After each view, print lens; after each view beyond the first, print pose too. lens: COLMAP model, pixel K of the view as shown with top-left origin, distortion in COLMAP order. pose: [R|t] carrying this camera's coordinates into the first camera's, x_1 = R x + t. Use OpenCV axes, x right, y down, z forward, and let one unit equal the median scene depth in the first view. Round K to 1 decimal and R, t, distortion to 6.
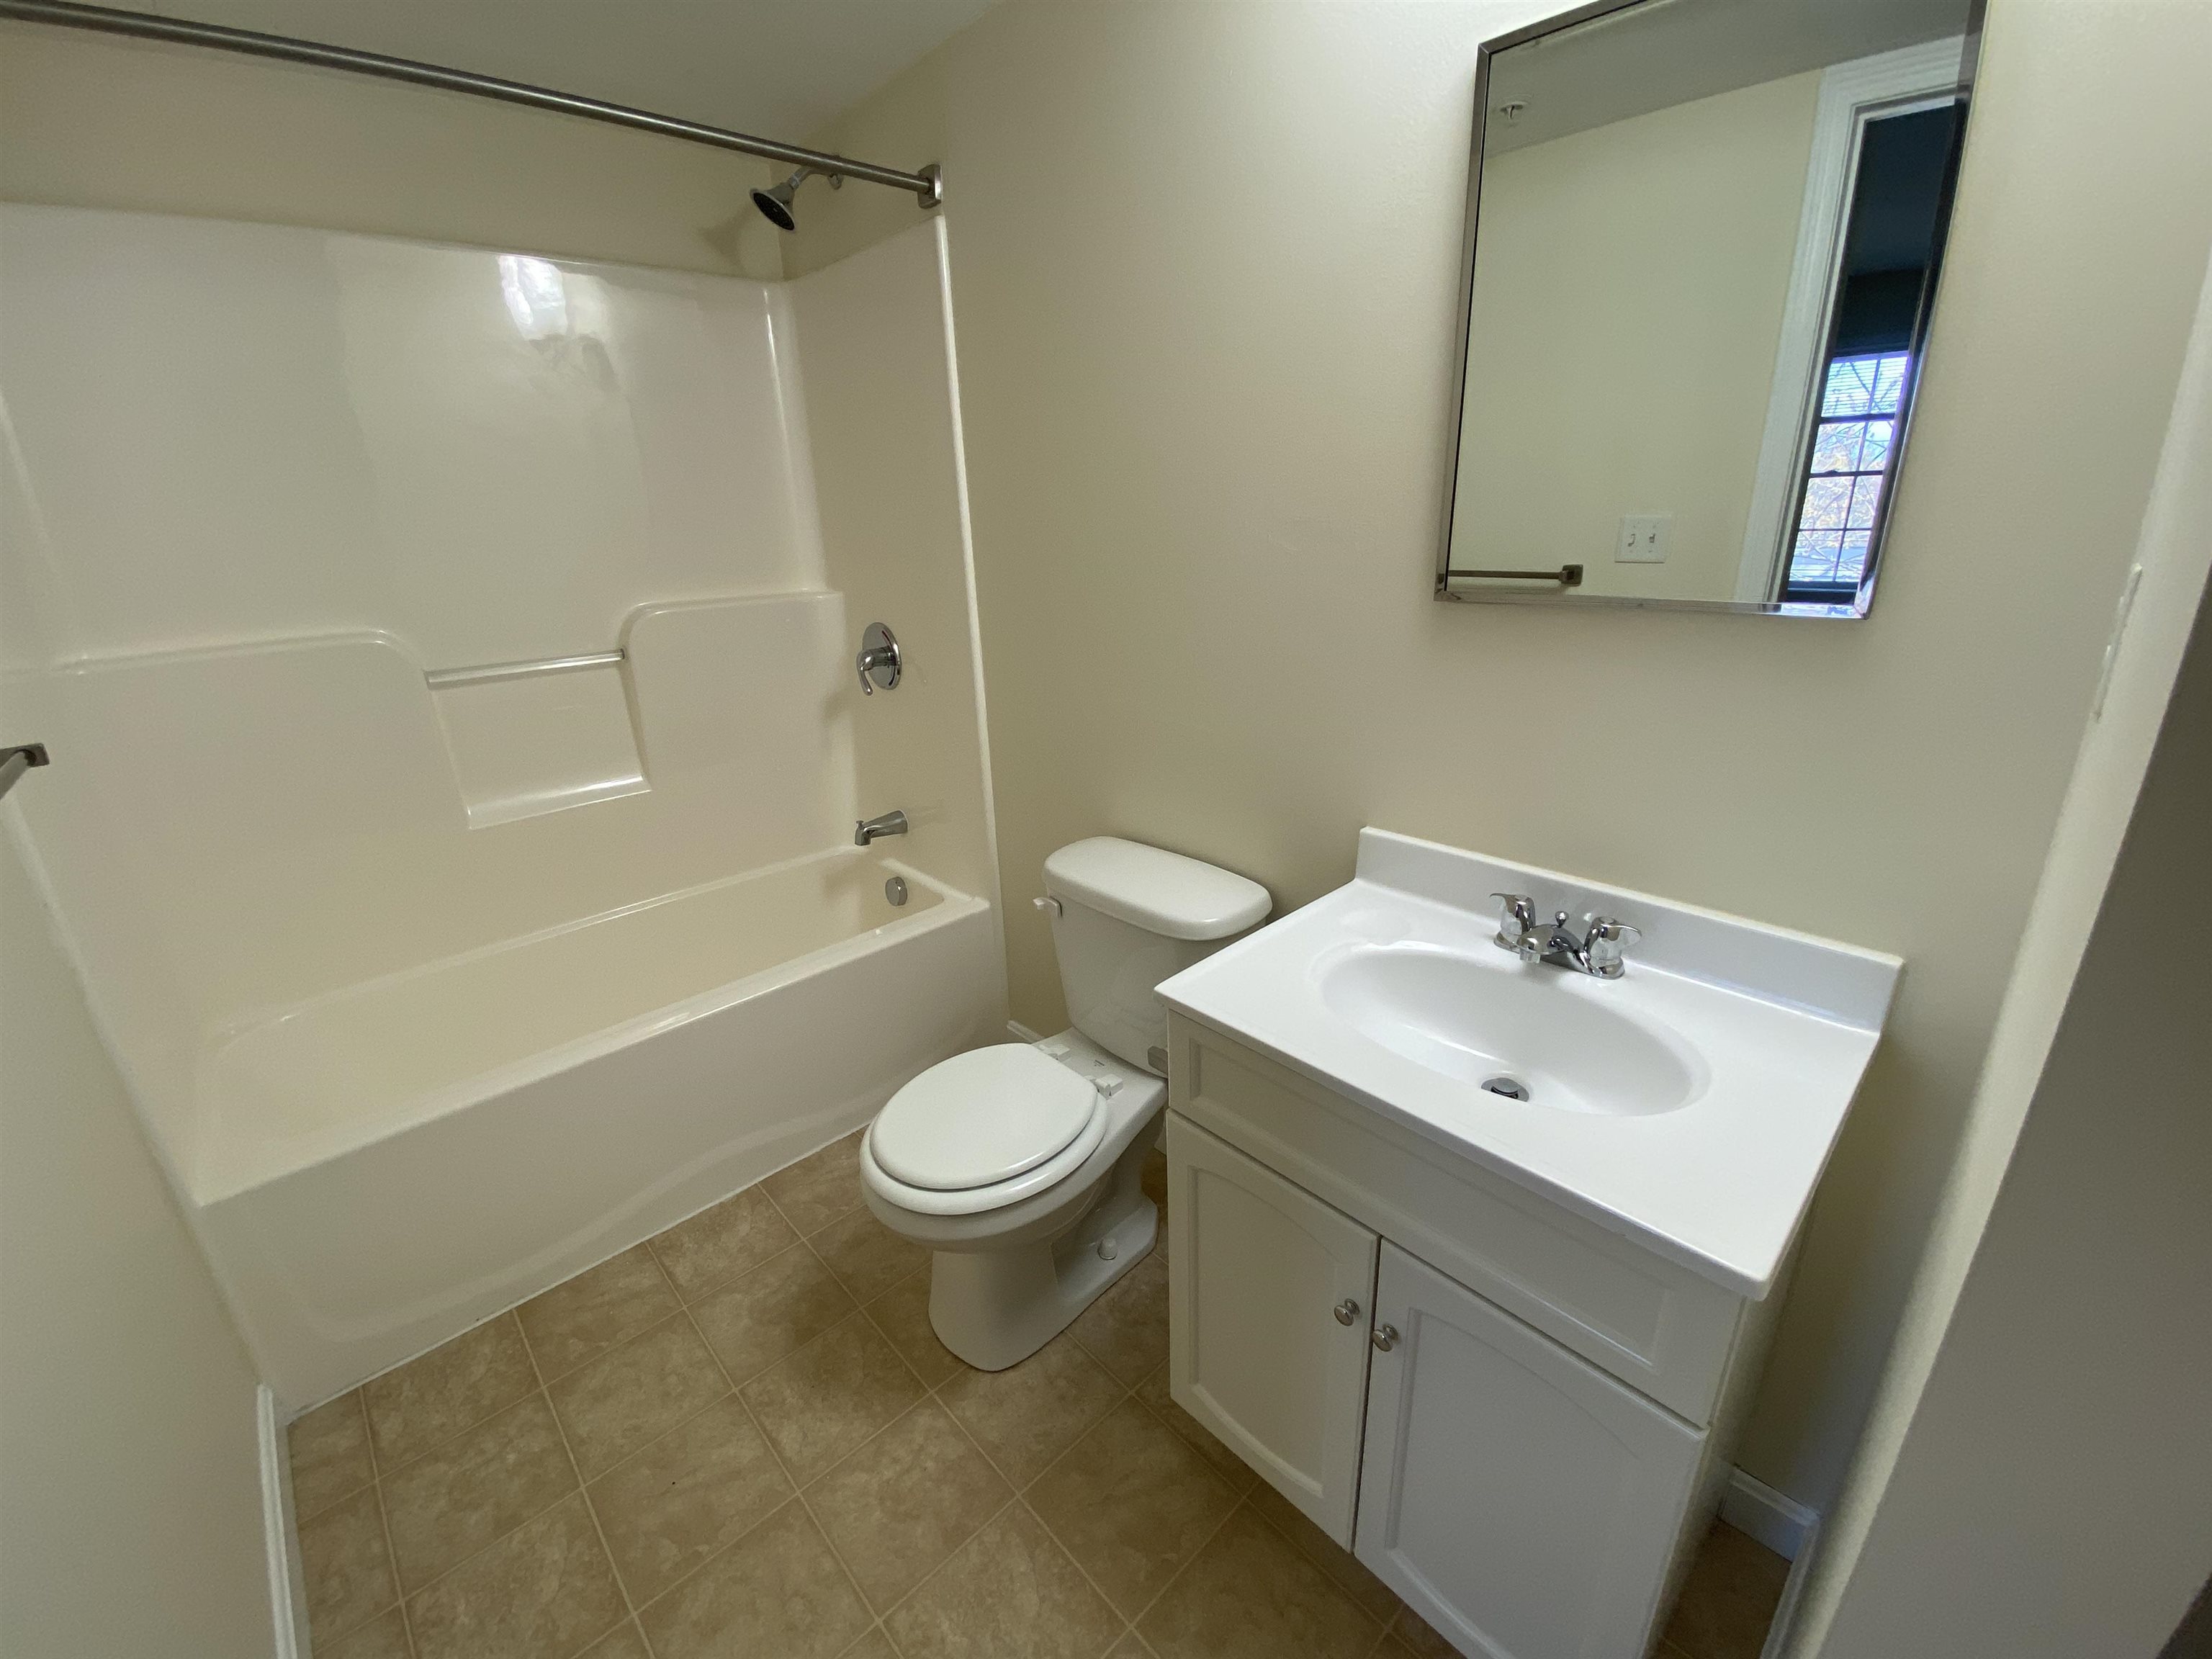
lens RADIAL K [[893.4, 0, 1106.0], [0, 893.4, 829.5], [0, 0, 1]] dist [0.020452, -0.021742]
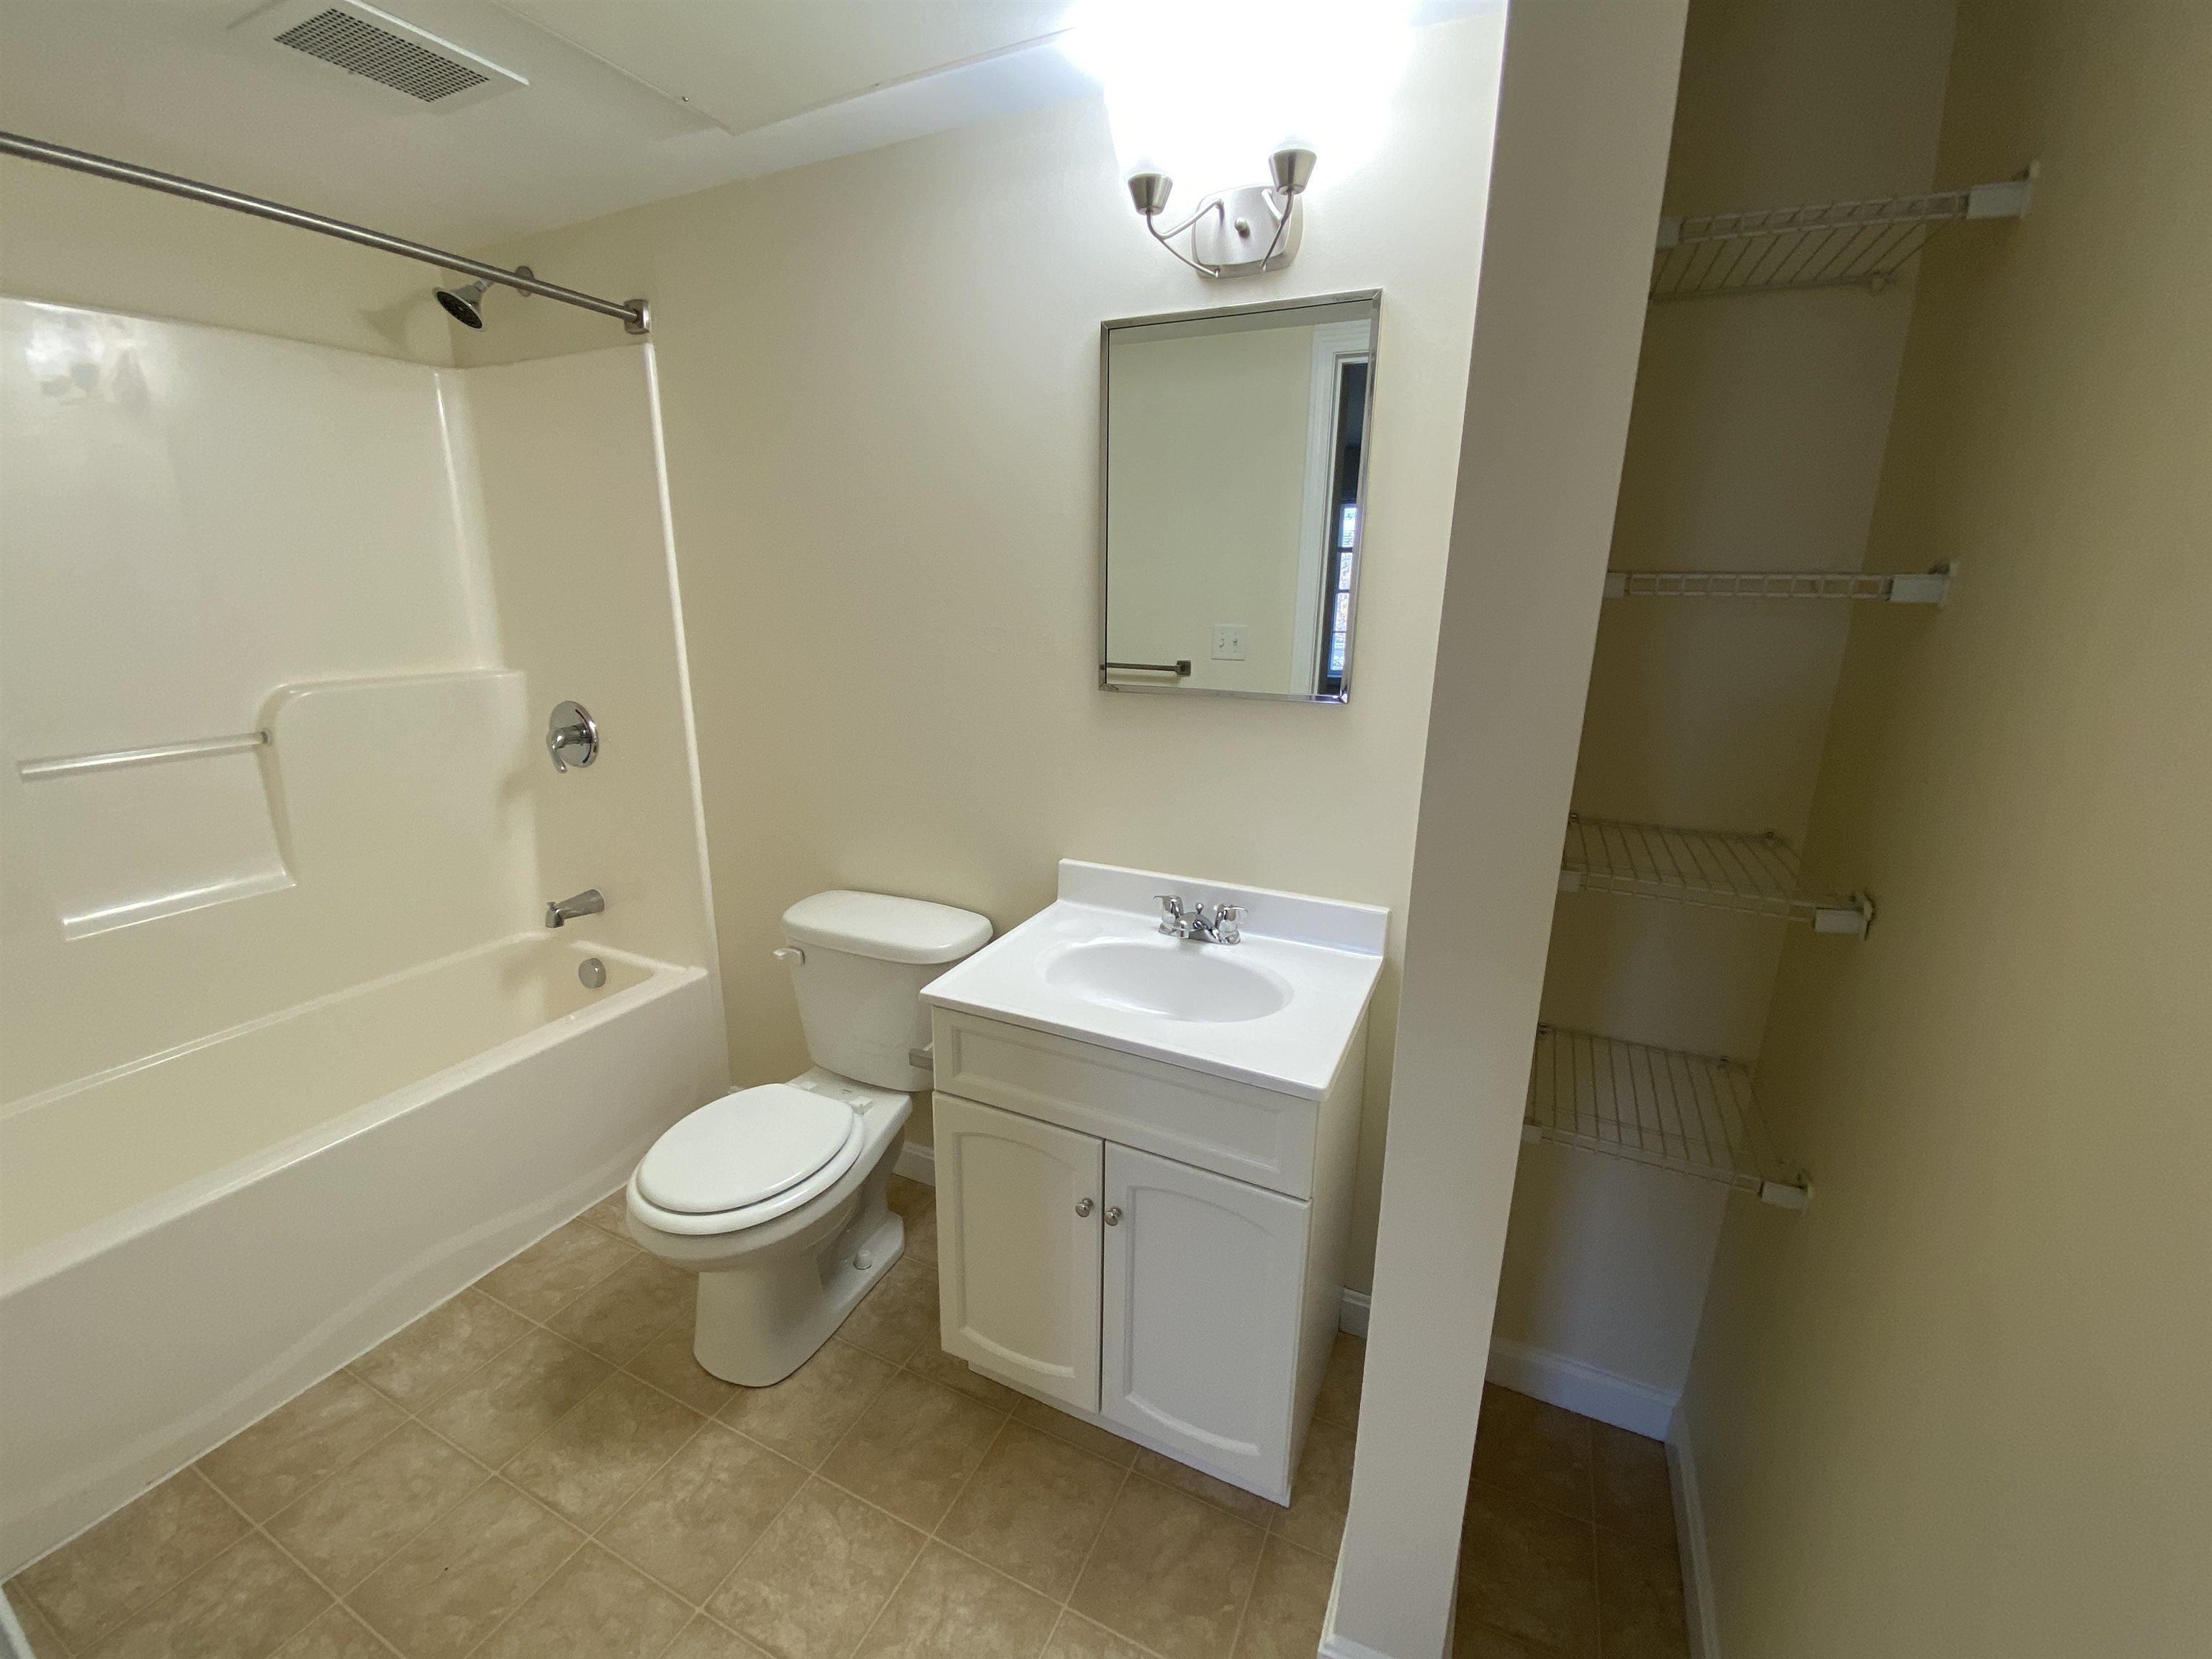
lens RADIAL K [[907.4, 0, 1106.0], [0, 907.4, 829.5], [0, 0, 1]] dist [0.025445, -0.022996]
pose [[0.928087, -0.049822, 0.369015, -0.123874], [0.080541, 0.994408, -0.068305, 0.044405], [-0.363548, 0.093114, 0.926910, -0.233972]]
